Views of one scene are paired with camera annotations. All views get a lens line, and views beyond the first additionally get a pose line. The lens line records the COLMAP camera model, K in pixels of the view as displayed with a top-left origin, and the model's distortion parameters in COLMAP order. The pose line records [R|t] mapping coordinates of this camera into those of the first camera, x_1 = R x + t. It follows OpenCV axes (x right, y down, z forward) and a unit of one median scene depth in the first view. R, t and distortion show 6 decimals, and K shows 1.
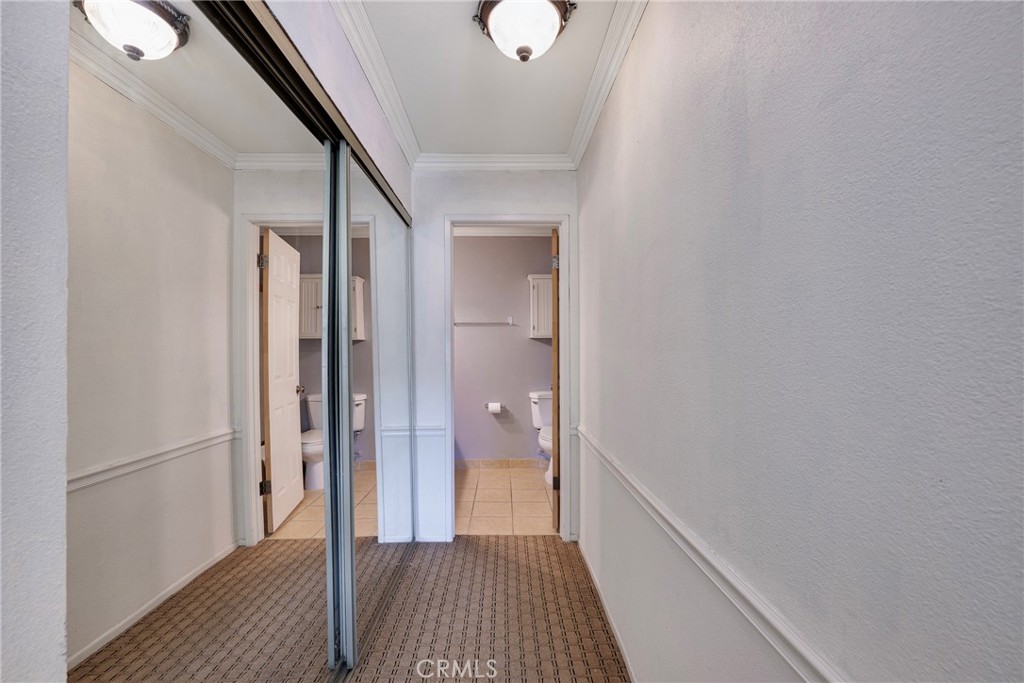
lens RADIAL K [[407.5, 0, 512.6], [0, 407.5, 341.1], [0, 0, 1]] dist [0.002175, -0.000010]
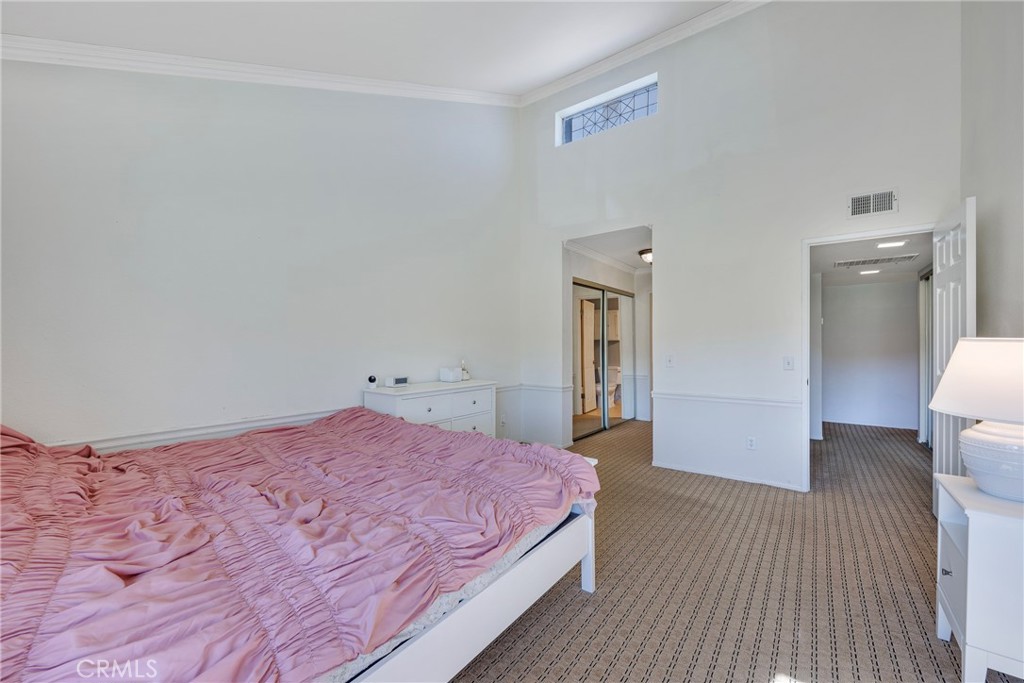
lens RADIAL K [[407.5, 0, 514.4], [0, 407.5, 345.2], [0, 0, 1]] dist [0.002175, -0.000010]
pose [[0.776344, -0.002389, -0.630304, 0.741149], [0.006770, 0.999967, 0.004549, 0.010489], [0.630273, -0.007799, 0.776335, -1.376597]]
